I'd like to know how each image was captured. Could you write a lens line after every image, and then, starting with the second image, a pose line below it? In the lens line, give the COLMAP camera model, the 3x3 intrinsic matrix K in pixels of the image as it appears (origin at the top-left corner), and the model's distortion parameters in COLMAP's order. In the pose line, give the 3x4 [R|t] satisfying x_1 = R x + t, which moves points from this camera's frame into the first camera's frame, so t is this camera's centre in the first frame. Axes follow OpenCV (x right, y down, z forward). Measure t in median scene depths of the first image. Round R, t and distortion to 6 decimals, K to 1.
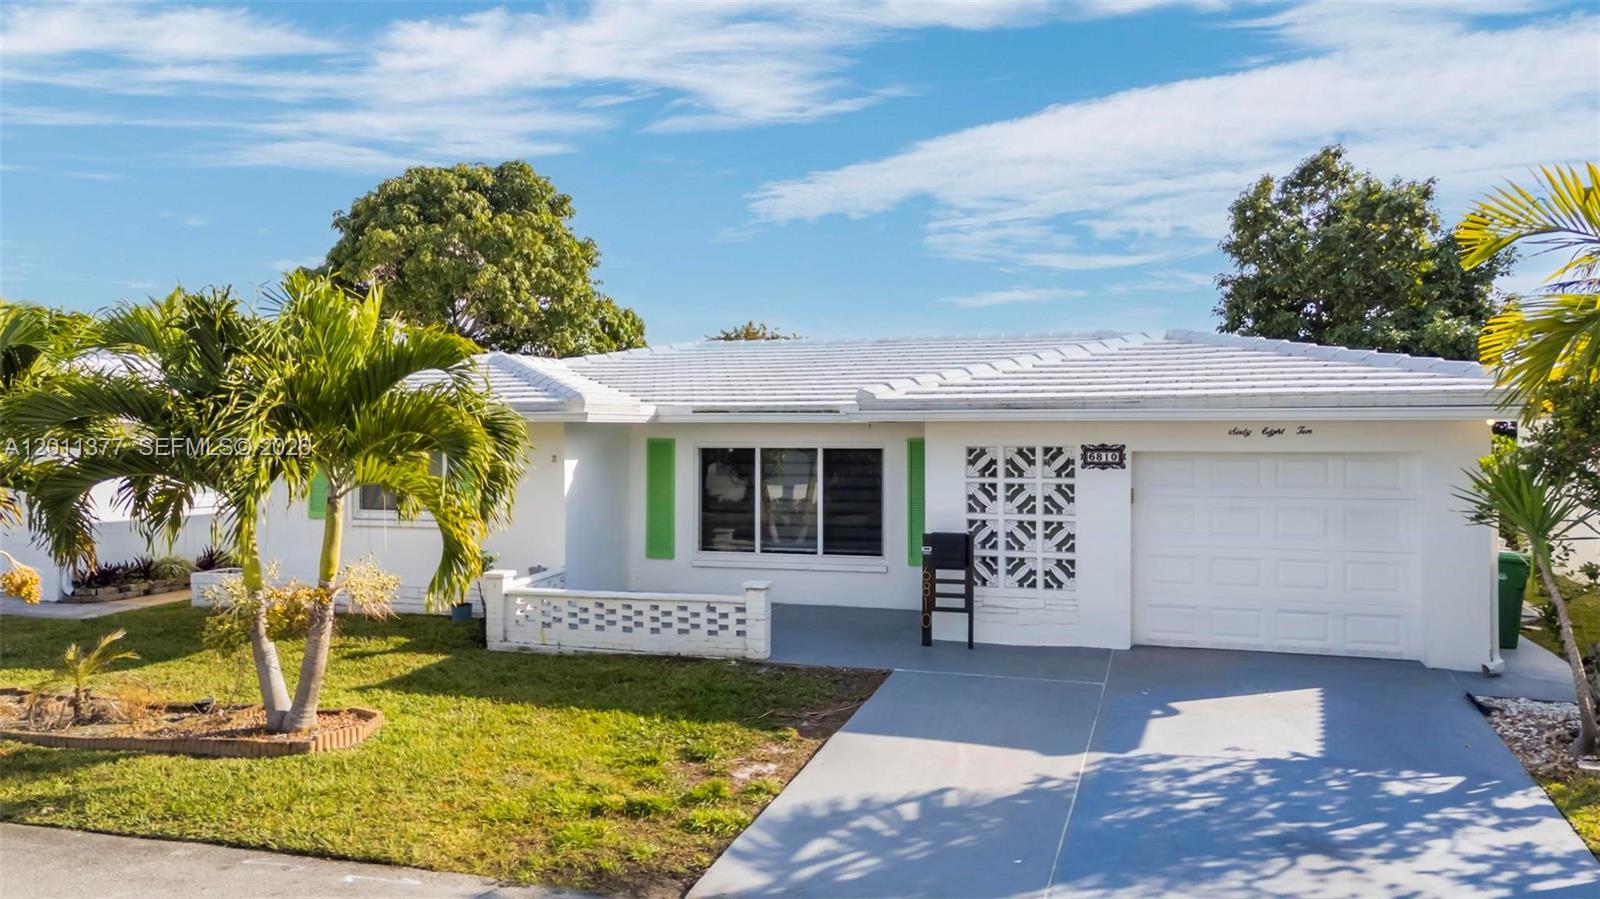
lens RADIAL K [[1199.1, 0, 880.4], [0, 1199.1, 447.6], [0, 0, 1]] dist [0.073213, 0.003297]
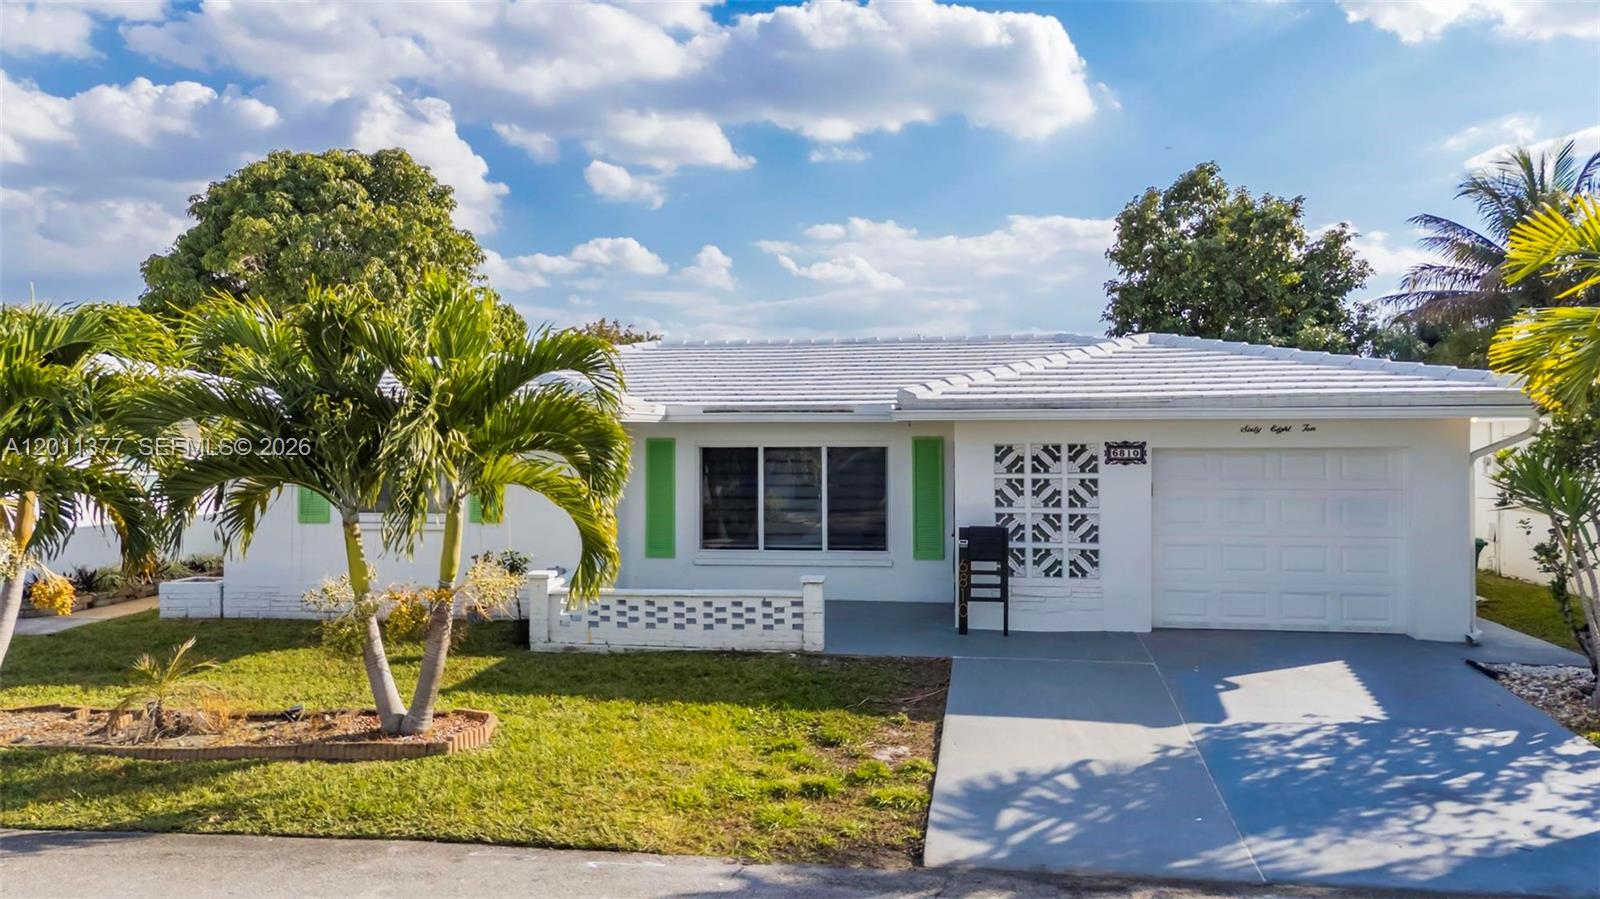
lens RADIAL K [[1199.1, 0, 880.4], [0, 1199.1, 447.6], [0, 0, 1]] dist [0.073213, 0.003297]
pose [[0.987989, -0.005324, 0.154436, -0.214422], [0.005323, 0.999986, 0.000416, 0.001237], [-0.154436, 0.000411, 0.988003, -0.027934]]
